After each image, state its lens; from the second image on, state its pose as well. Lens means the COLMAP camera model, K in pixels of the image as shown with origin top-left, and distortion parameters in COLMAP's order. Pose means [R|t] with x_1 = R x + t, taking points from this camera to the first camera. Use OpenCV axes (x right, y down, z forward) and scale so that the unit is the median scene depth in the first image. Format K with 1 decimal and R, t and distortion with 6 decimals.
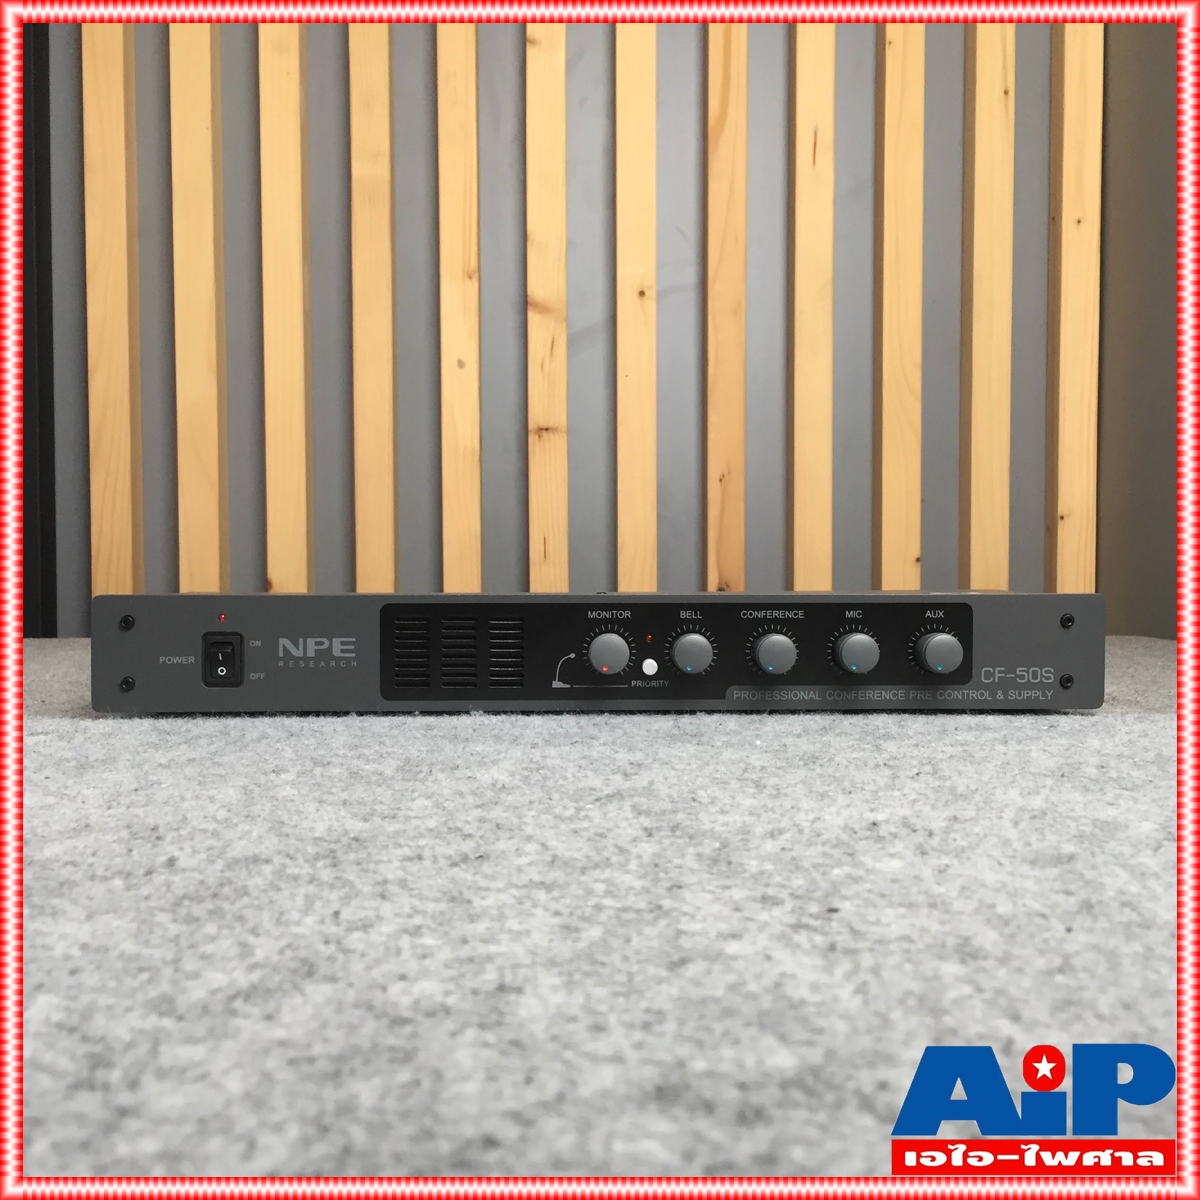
lens RADIAL K [[1256.6, 0, 594.1], [0, 1256.6, 601.0], [0, 0, 1]] dist [0.035236, 0.000000]
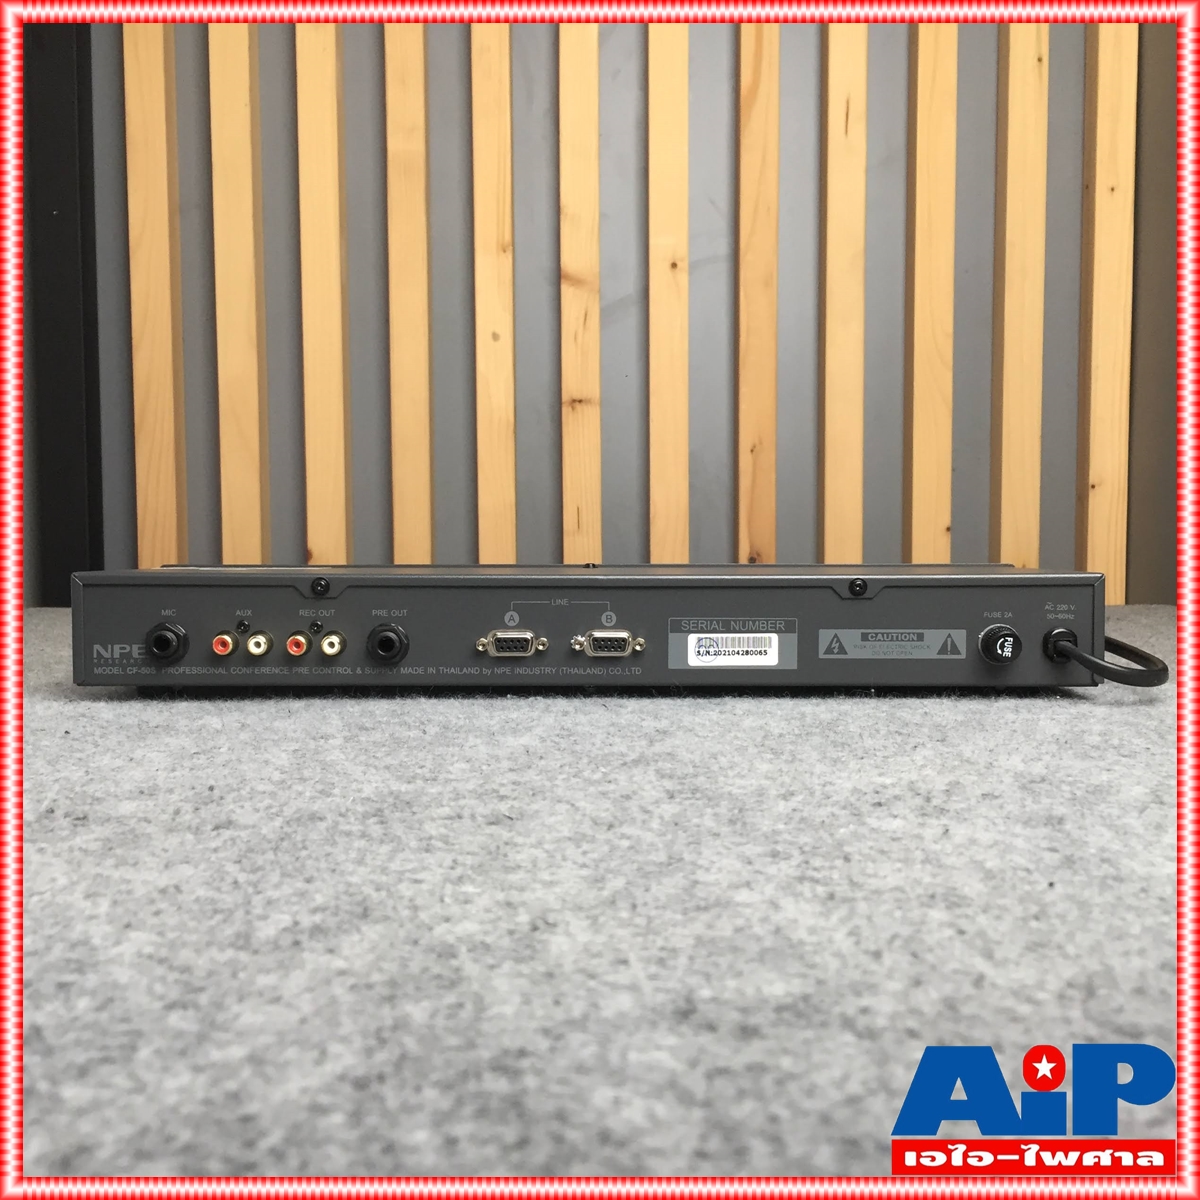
lens RADIAL K [[1256.6, 0, 598.7], [0, 1256.6, 606.3], [0, 0, 1]] dist [0.035236, 0.000000]
pose [[0.999713, 0.000199, -0.023943, 0.006172], [0.000547, 0.999514, 0.031162, -0.009638], [0.023937, -0.031166, 0.999228, -0.065575]]
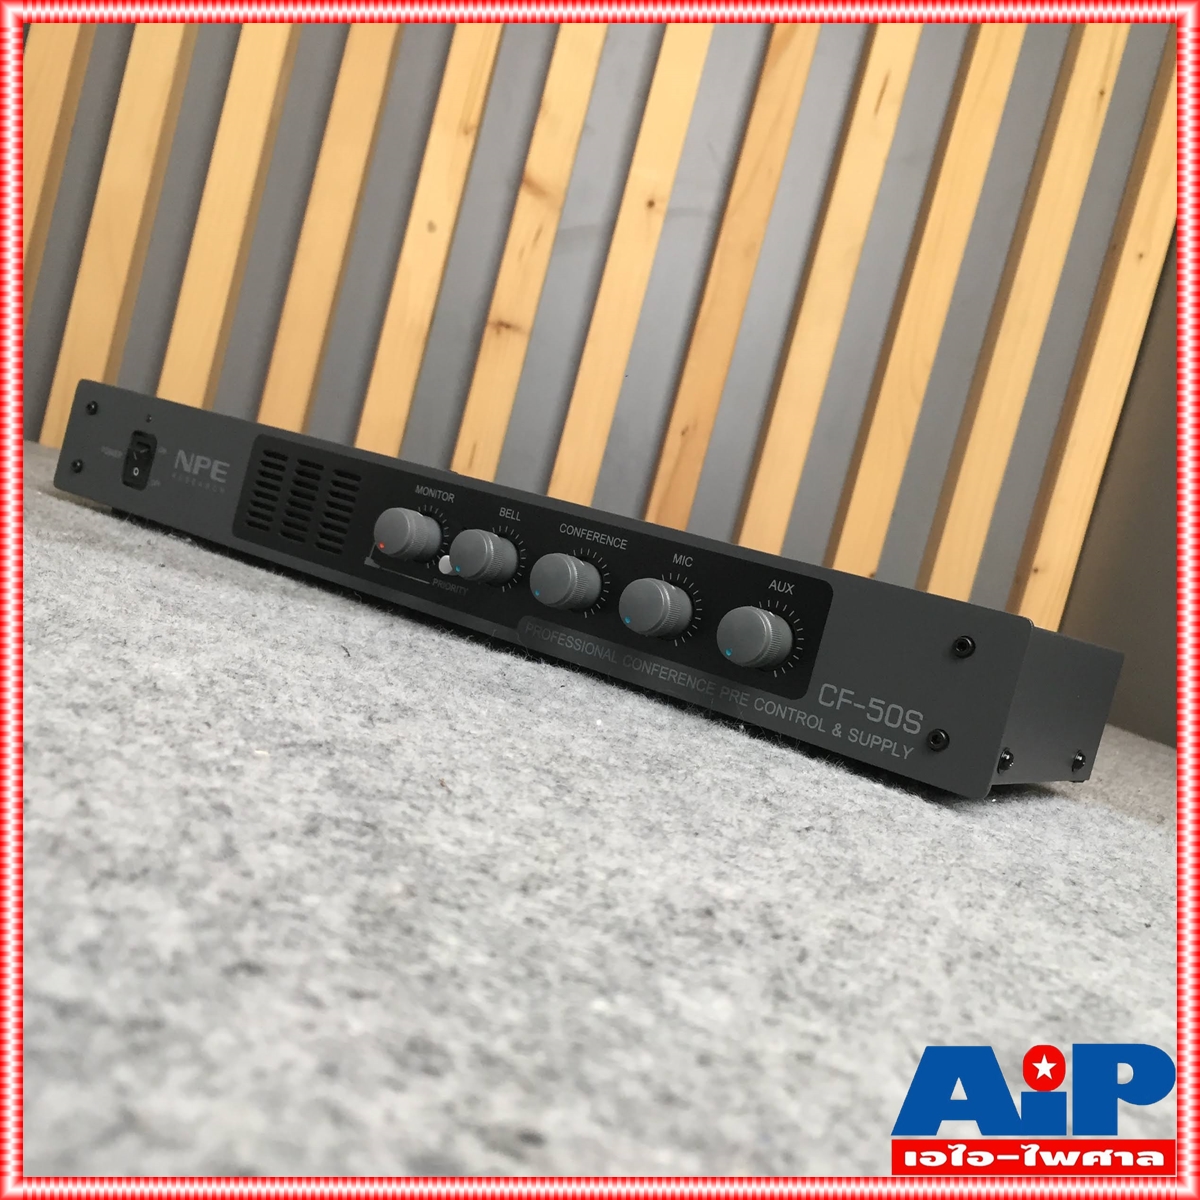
lens RADIAL K [[1256.6, 0, 596.9], [0, 1256.6, 609.8], [0, 0, 1]] dist [0.035236, 0.000000]
pose [[0.966069, 0.252832, 0.052797, 0.095561], [-0.254762, 0.966419, 0.033633, 0.036968], [-0.042520, -0.045942, 0.998039, 0.389809]]
